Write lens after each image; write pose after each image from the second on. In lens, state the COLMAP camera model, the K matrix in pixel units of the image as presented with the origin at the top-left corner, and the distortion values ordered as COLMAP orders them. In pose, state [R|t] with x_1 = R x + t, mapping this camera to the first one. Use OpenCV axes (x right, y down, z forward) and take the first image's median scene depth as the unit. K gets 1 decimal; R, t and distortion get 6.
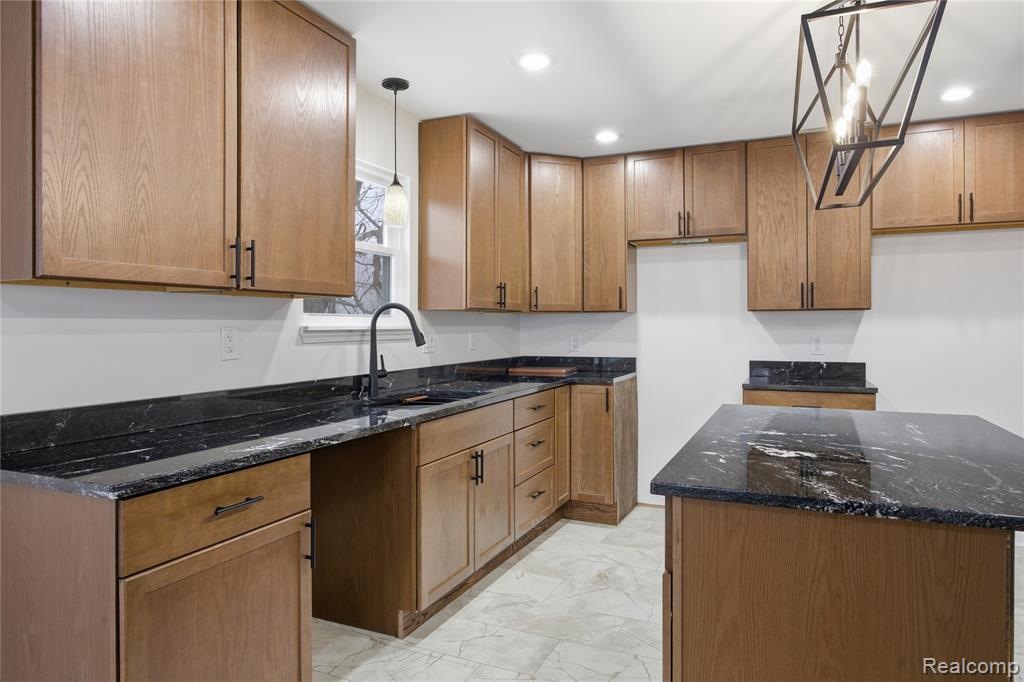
lens RADIAL K [[647.2, 0, 513.7], [0, 647.2, 327.2], [0, 0, 1]] dist [-0.008812, -0.000375]
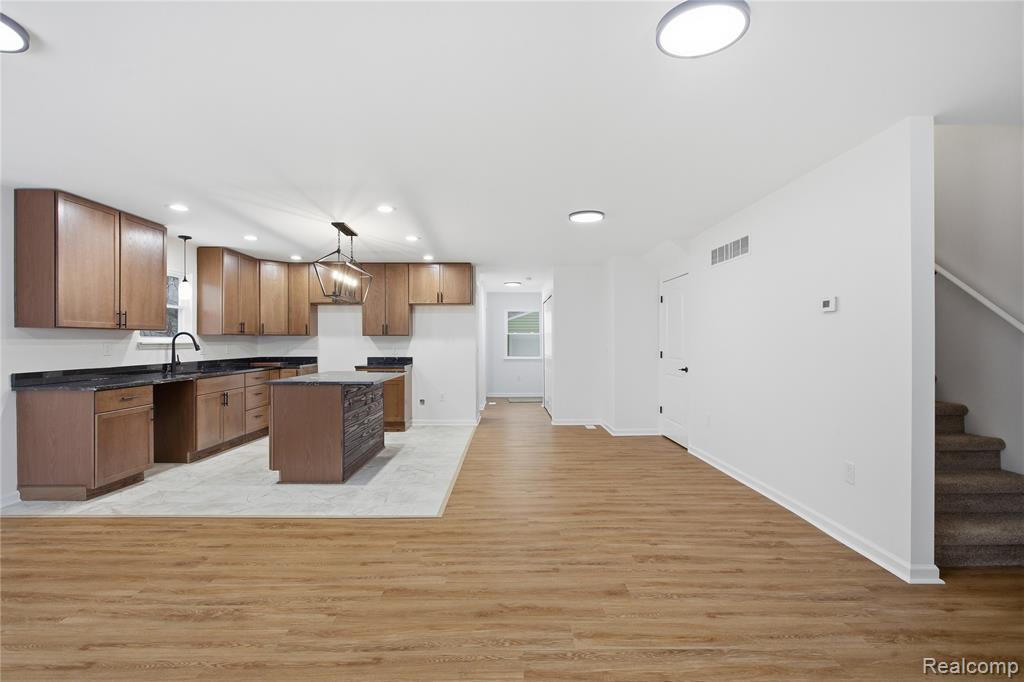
lens RADIAL K [[483.2, 0, 513.6], [0, 483.2, 342.3], [0, 0, 1]] dist [-0.007009, 0.001127]
pose [[0.908722, 0.000029, 0.417403, 0.145210], [0.000068, 1.000000, -0.000216, -0.000175], [-0.417403, 0.000225, 0.908722, -0.924427]]
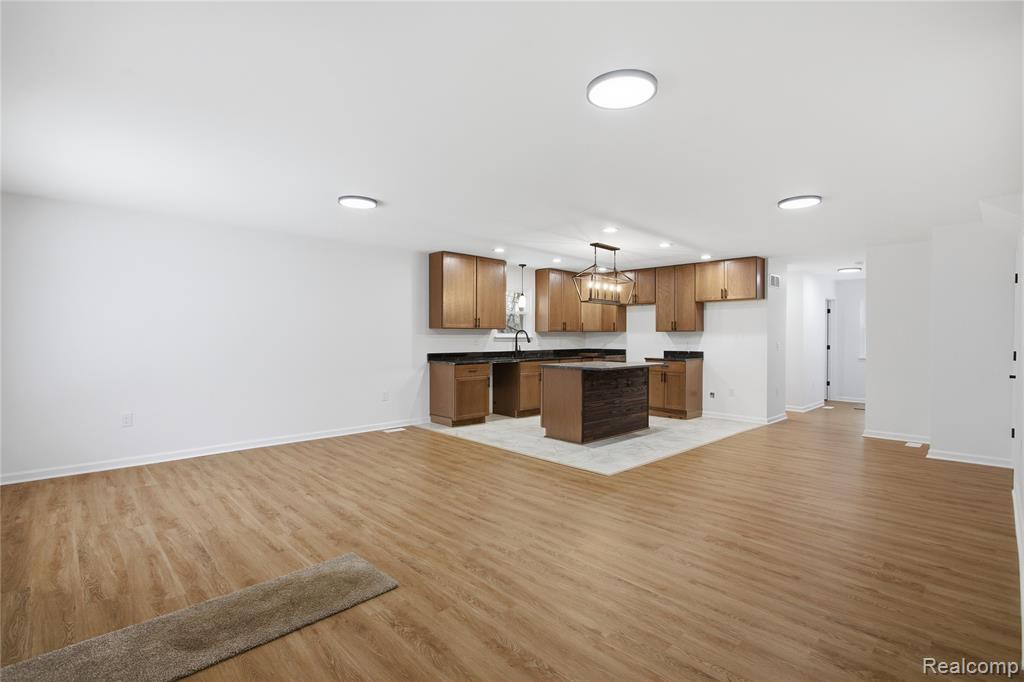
lens RADIAL K [[483.2, 0, 513.6], [0, 483.2, 342.3], [0, 0, 1]] dist [-0.007009, 0.001127]
pose [[0.925475, 0.007355, -0.378737, 0.645377], [-0.003513, 0.999935, 0.010834, 0.000397], [0.378792, -0.008696, 0.925441, -1.197125]]
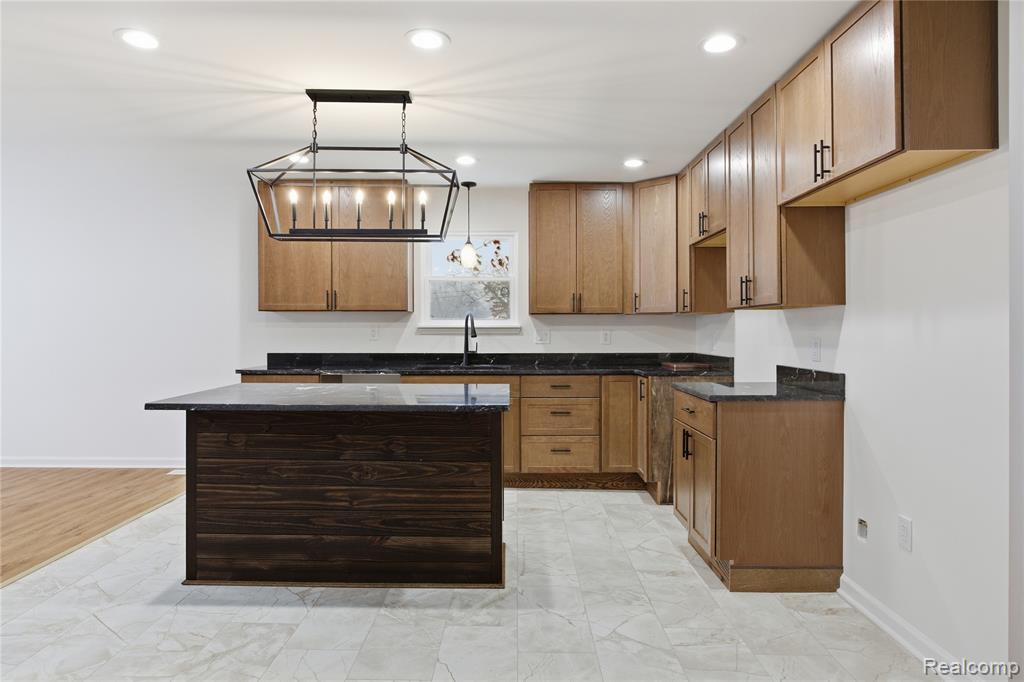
lens RADIAL K [[610.1, 0, 513.9], [0, 610.1, 328.8], [0, 0, 1]] dist [-0.005320, -0.000956]
pose [[0.399544, 0.003774, -0.916706, 1.176970], [-0.003576, 0.999990, 0.002558, 0.002077], [0.916707, 0.002256, 0.399554, 0.407582]]
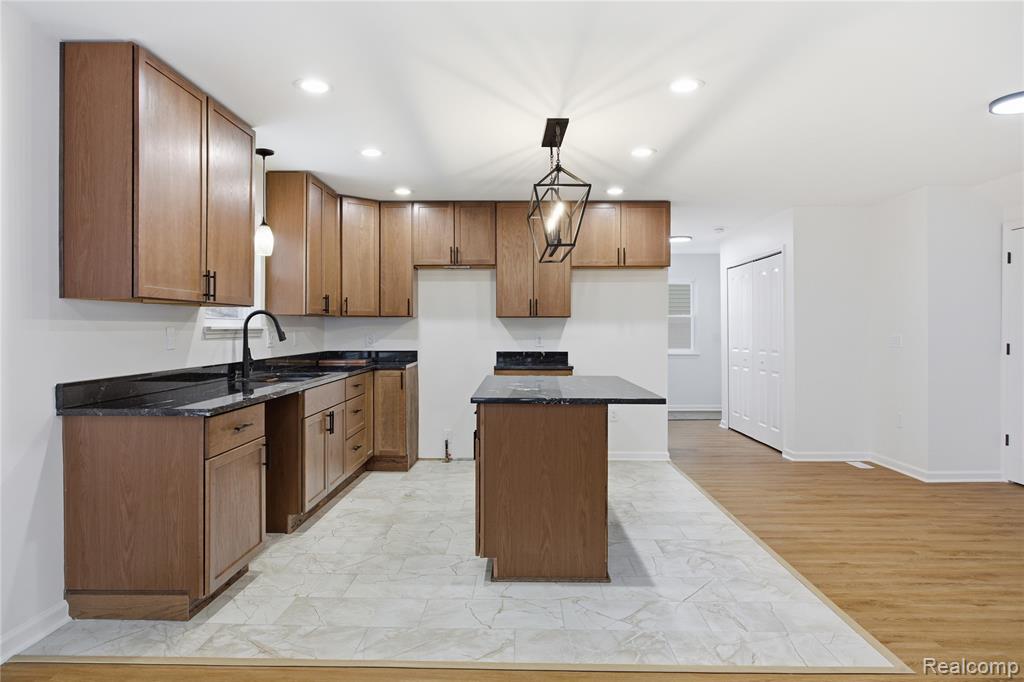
lens RADIAL K [[660.2, 0, 513.6], [0, 660.2, 330.0], [0, 0, 1]] dist [-0.009041, 0.000017]
pose [[0.920622, 0.001481, 0.390452, -0.211517], [-0.001952, 0.999998, 0.000809, 0.002717], [-0.390450, -0.001507, 0.920623, -0.446336]]
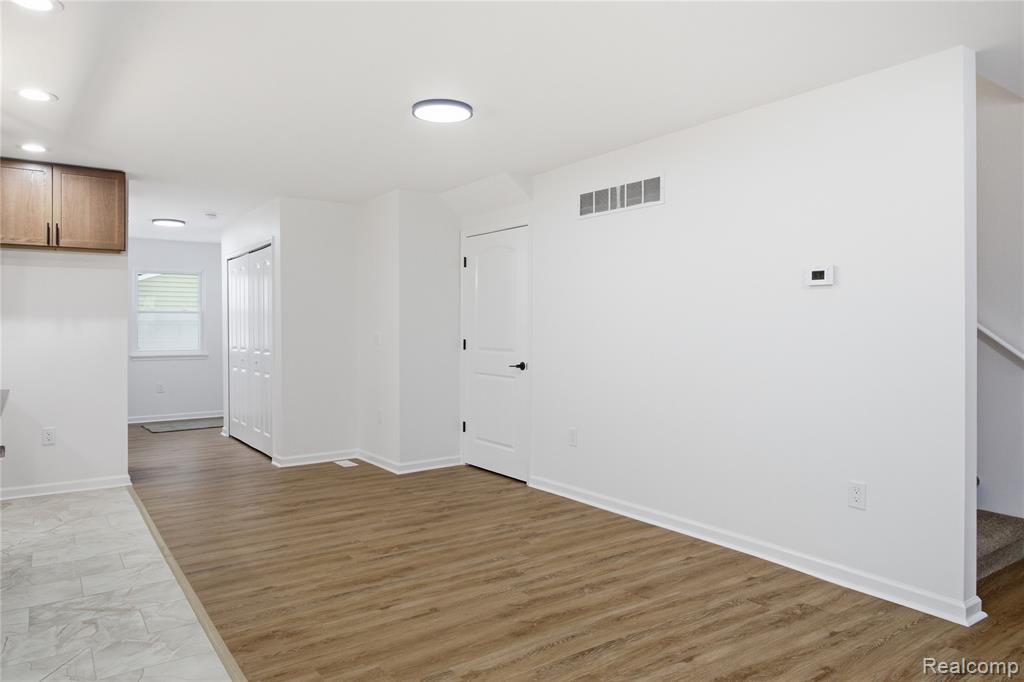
lens RADIAL K [[667.6, 0, 512.8], [0, 667.6, 326.3], [0, 0, 1]] dist [-0.003792, -0.000508]
pose [[0.510875, 0.001192, 0.859654, 0.022789], [-0.000345, 0.999999, -0.001181, 0.001307], [-0.859655, 0.000307, 0.510875, -0.473484]]
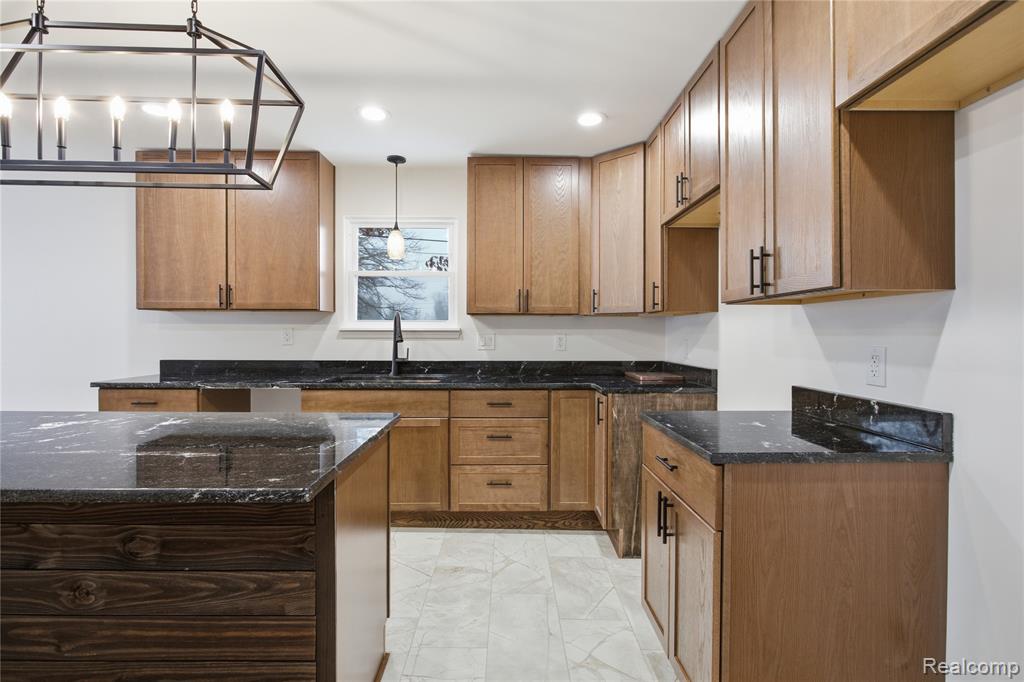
lens RADIAL K [[507.6, 0, 509.7], [0, 507.6, 334.1], [0, 0, 1]] dist [-0.003547, 0.001015]
pose [[0.411590, 0.007236, -0.911341, 0.828010], [-0.006869, 0.999965, 0.004837, 0.003861], [0.911343, 0.004269, 0.411625, 0.672978]]
